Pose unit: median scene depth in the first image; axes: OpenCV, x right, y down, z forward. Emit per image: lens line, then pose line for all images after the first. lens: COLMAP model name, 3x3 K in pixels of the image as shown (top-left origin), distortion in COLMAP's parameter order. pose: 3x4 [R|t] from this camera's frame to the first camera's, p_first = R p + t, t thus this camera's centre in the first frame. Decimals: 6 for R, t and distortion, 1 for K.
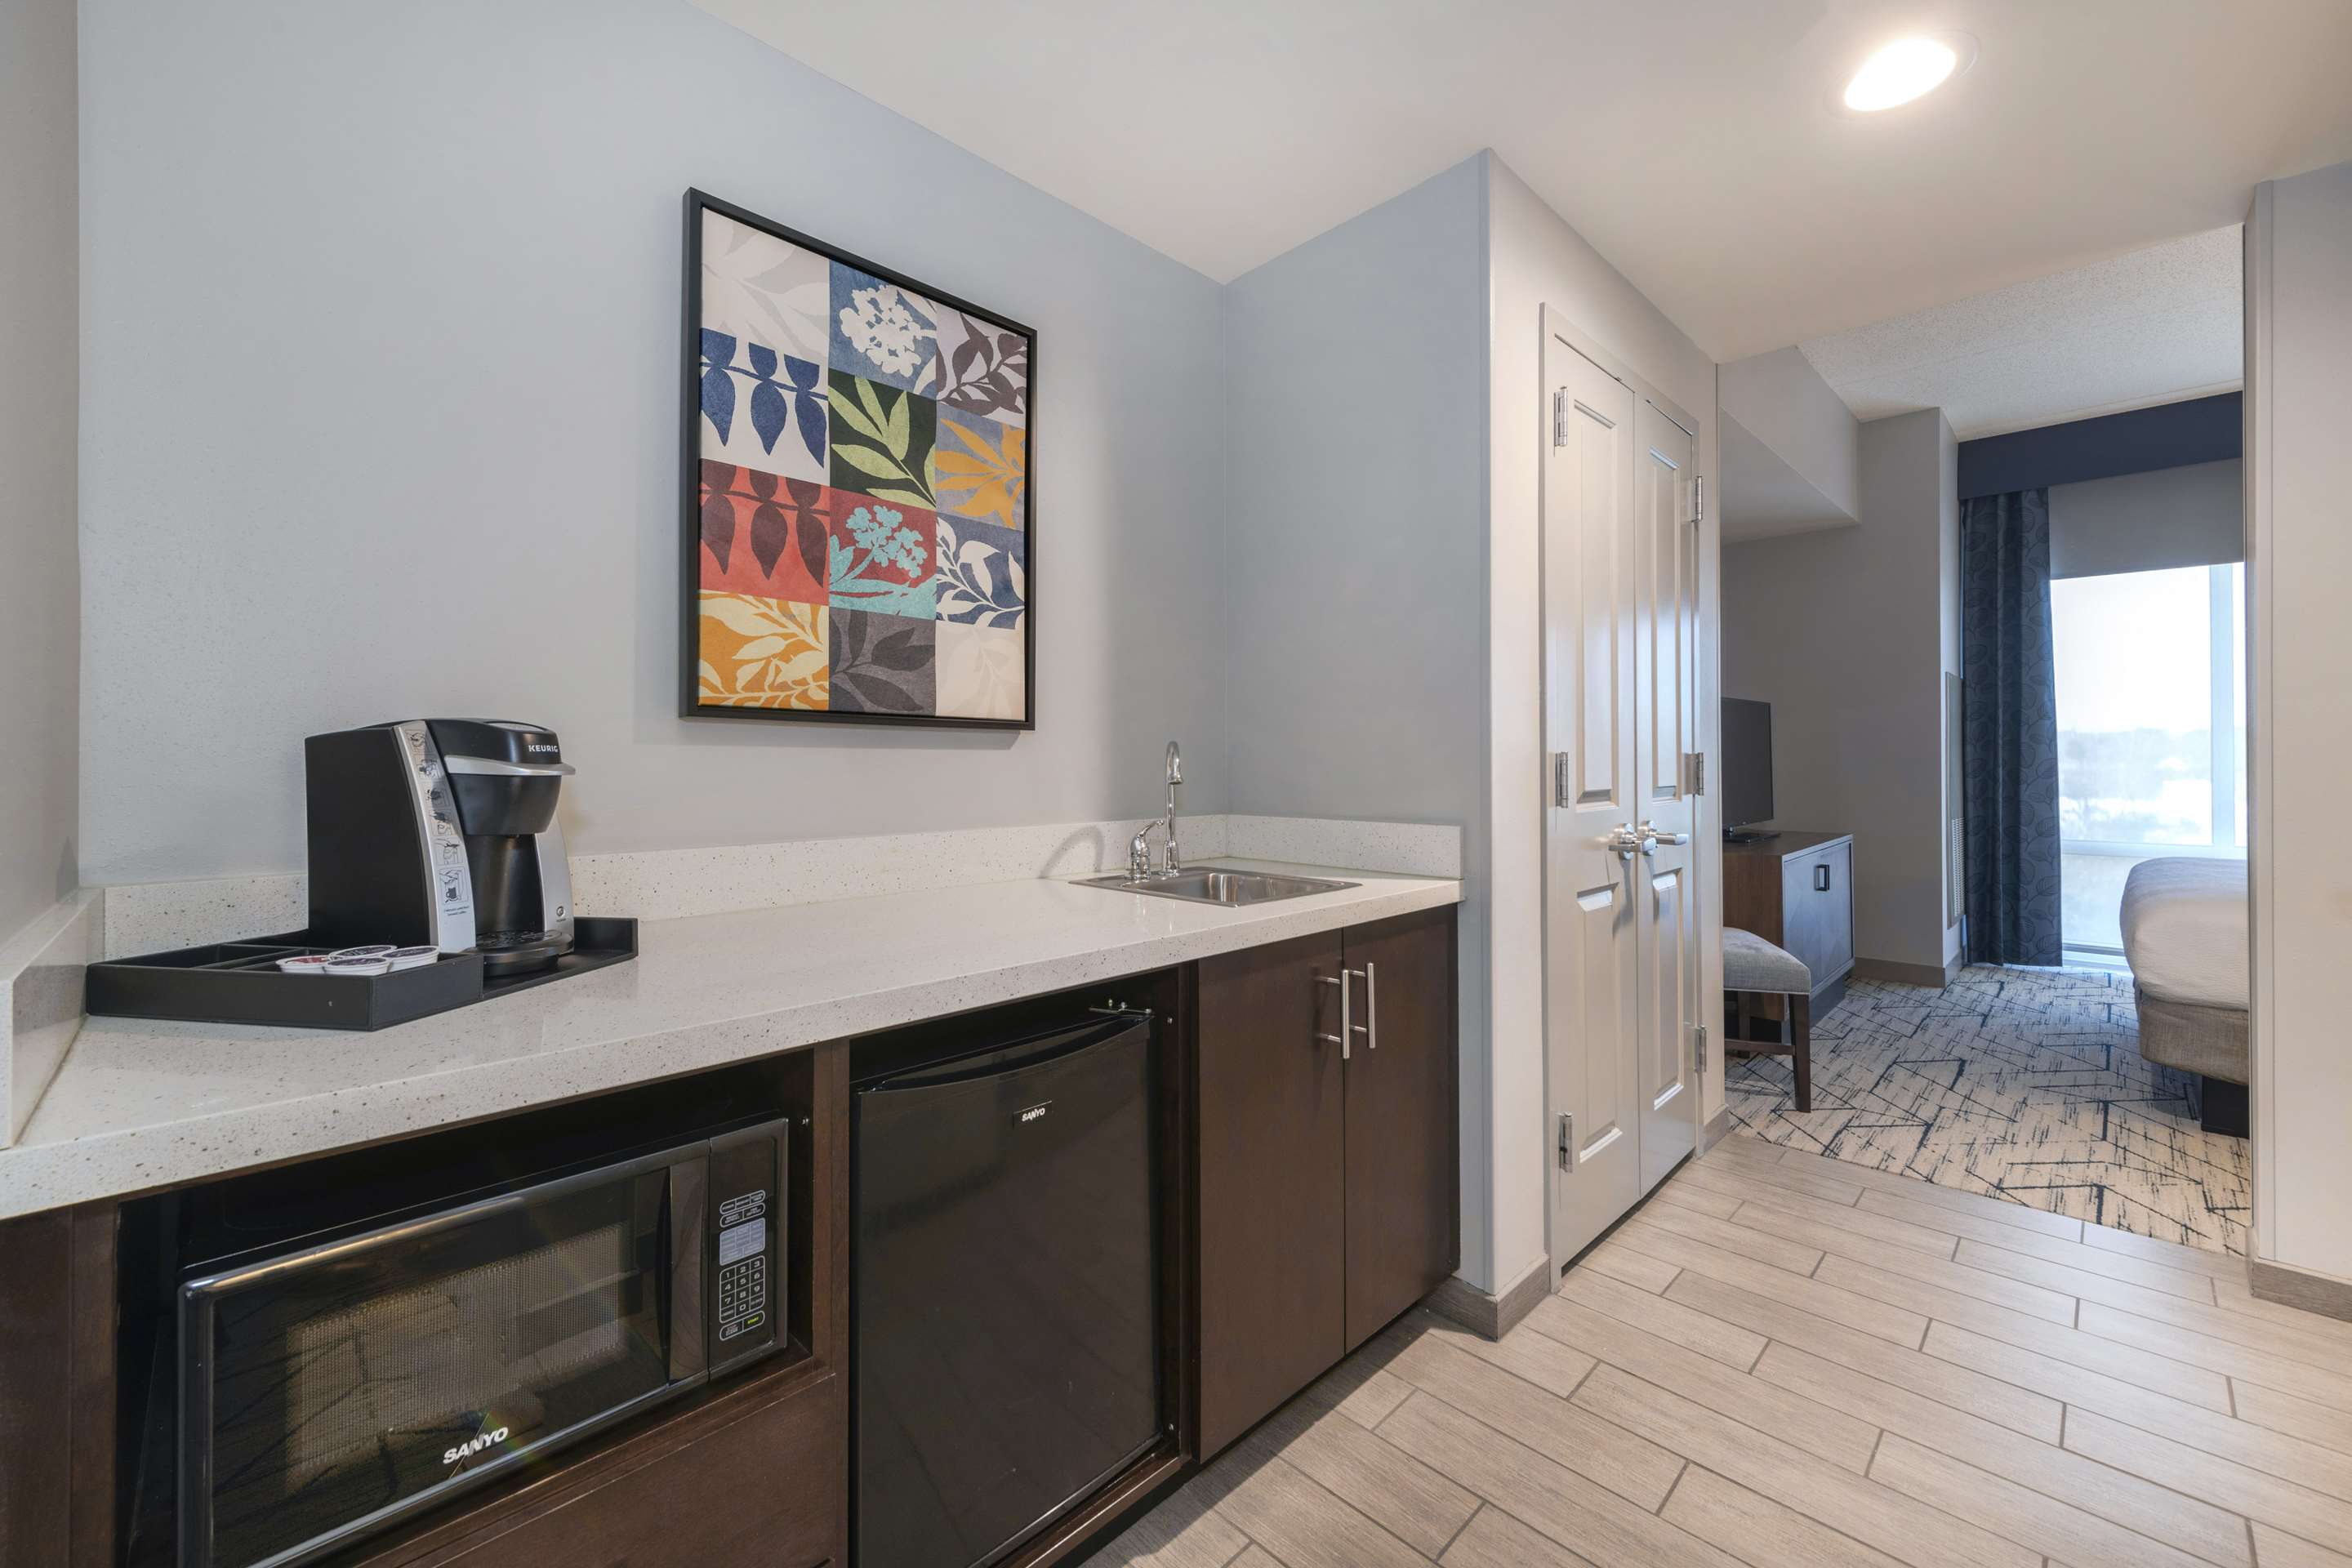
lens RADIAL K [[937.7, 0, 1156.1], [0, 937.7, 762.1], [0, 0, 1]] dist [0.008832, -0.000503]
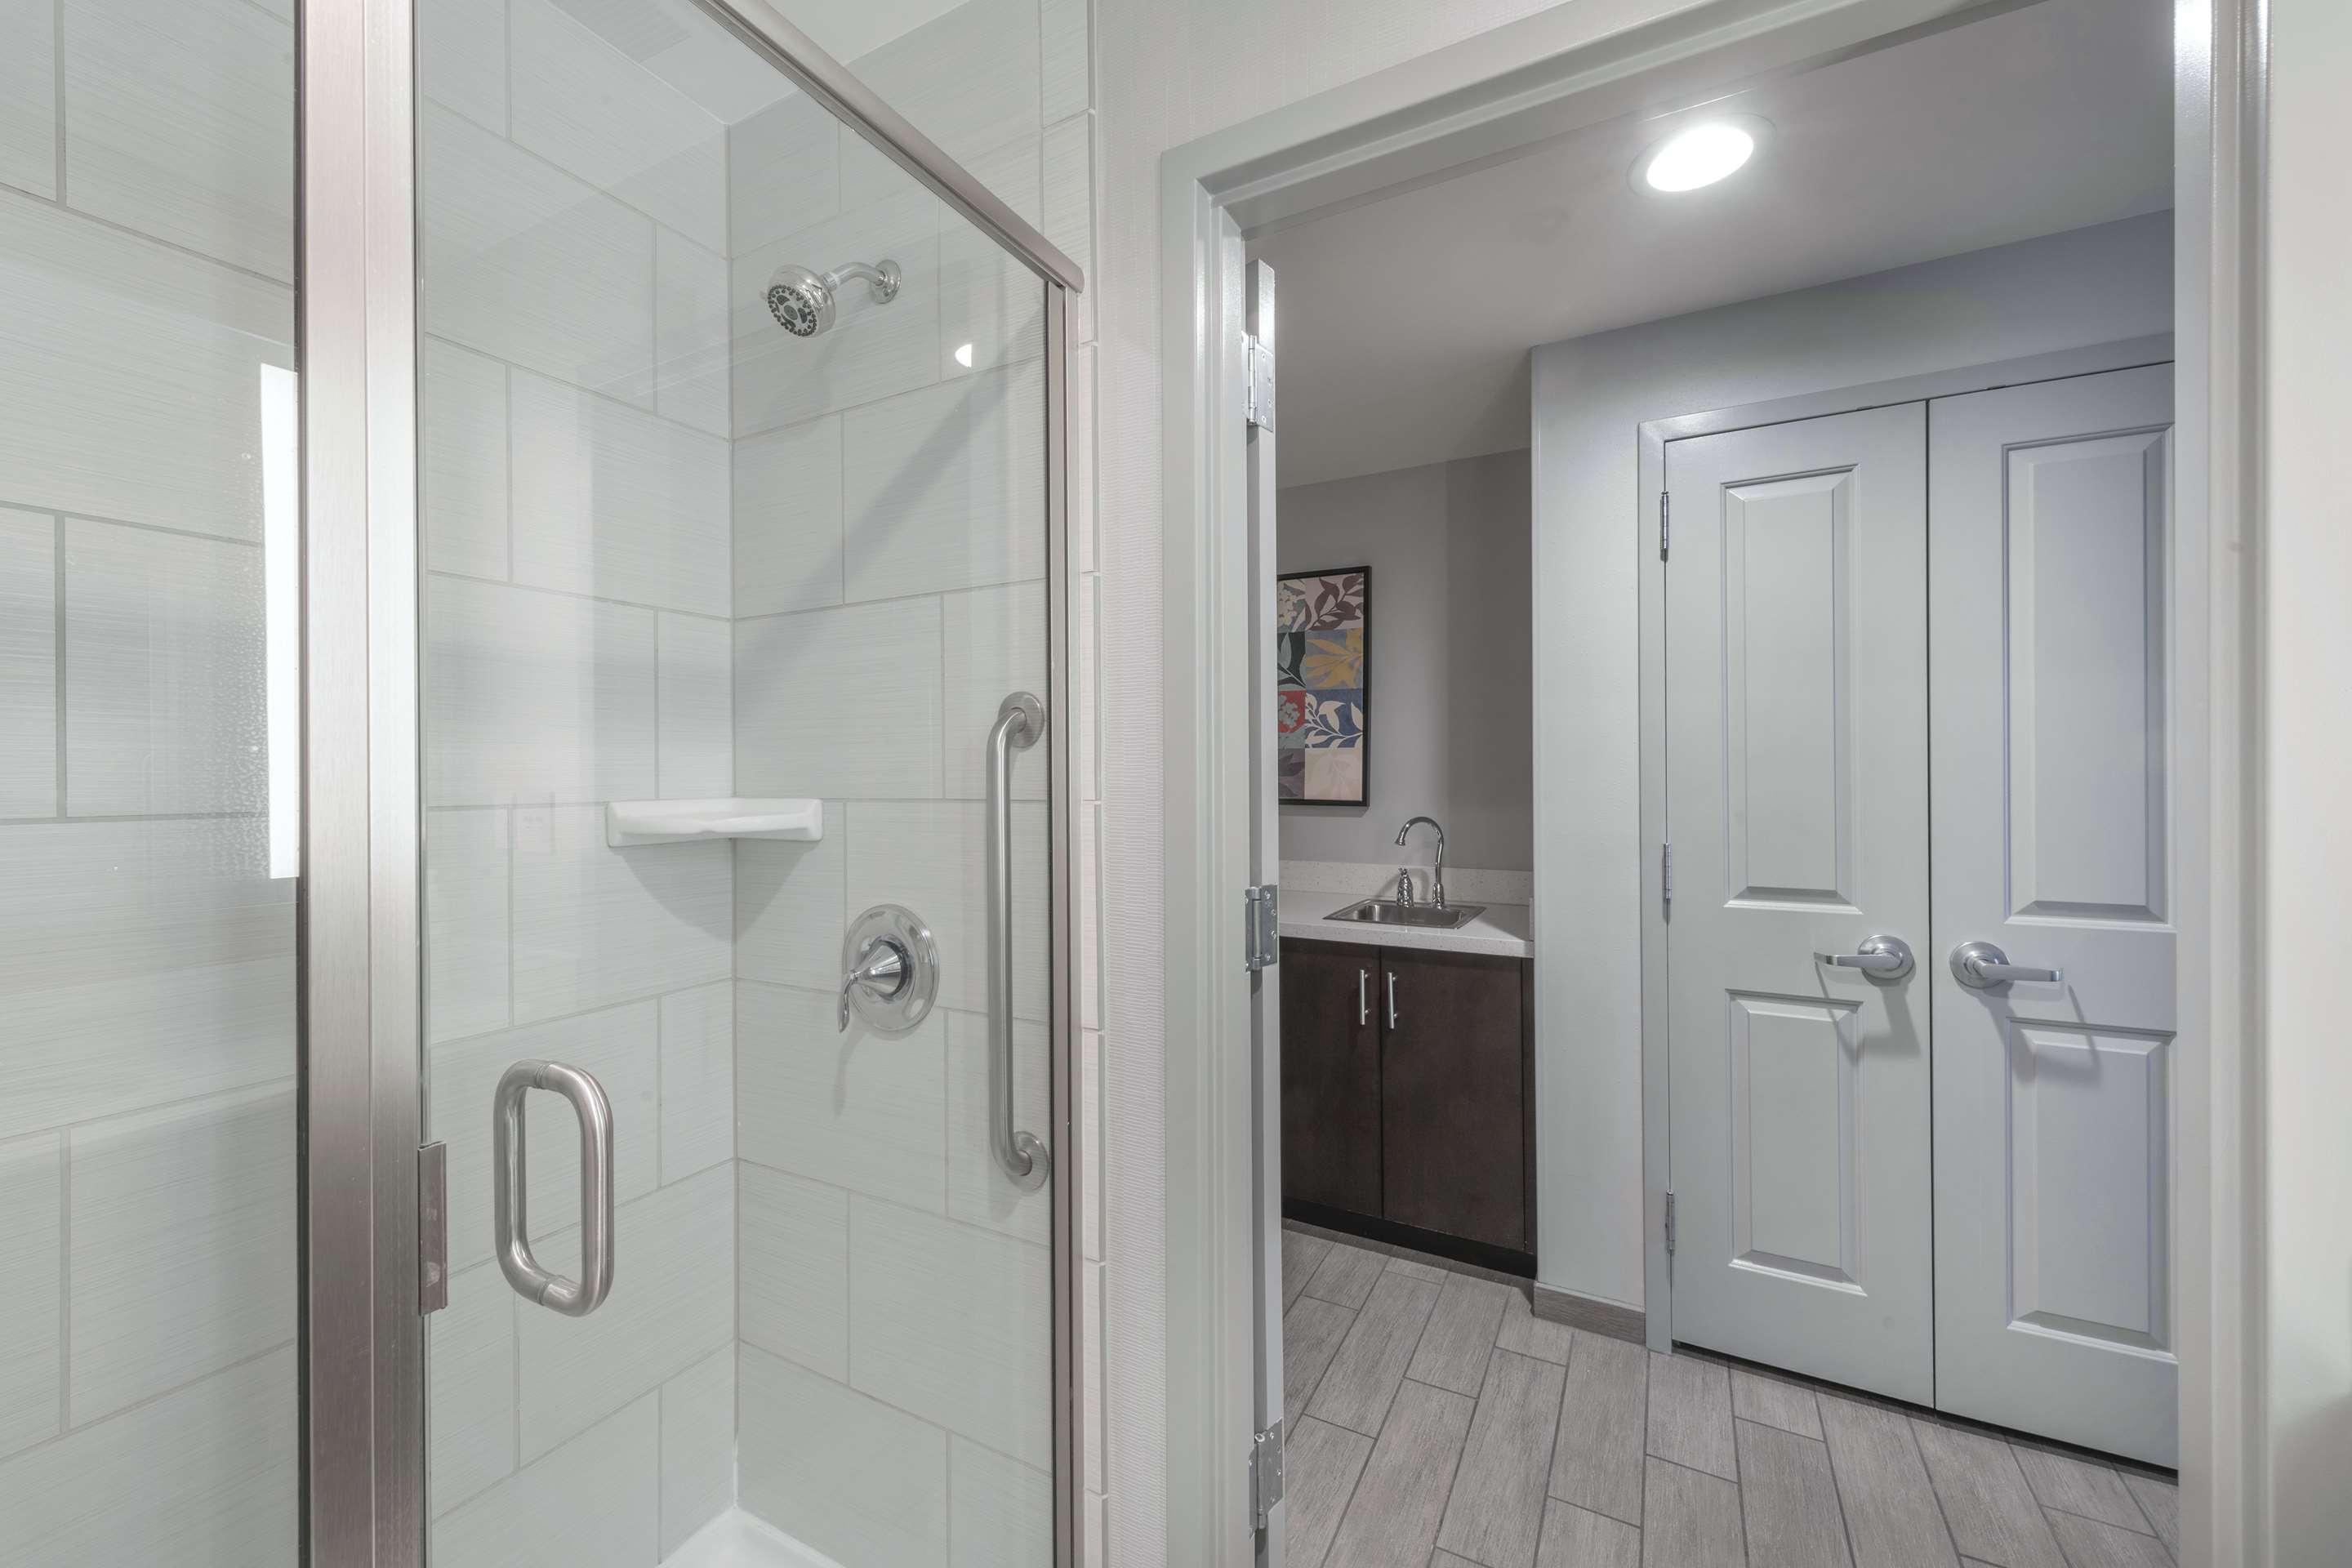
lens RADIAL K [[937.7, 0, 1175.0], [0, 937.7, 776.4], [0, 0, 1]] dist [0.008832, -0.000503]
pose [[0.292109, 0.008504, -0.956347, 1.431815], [0.001876, 0.999953, 0.009465, -0.109336], [0.956383, -0.004558, 0.292079, 0.196783]]
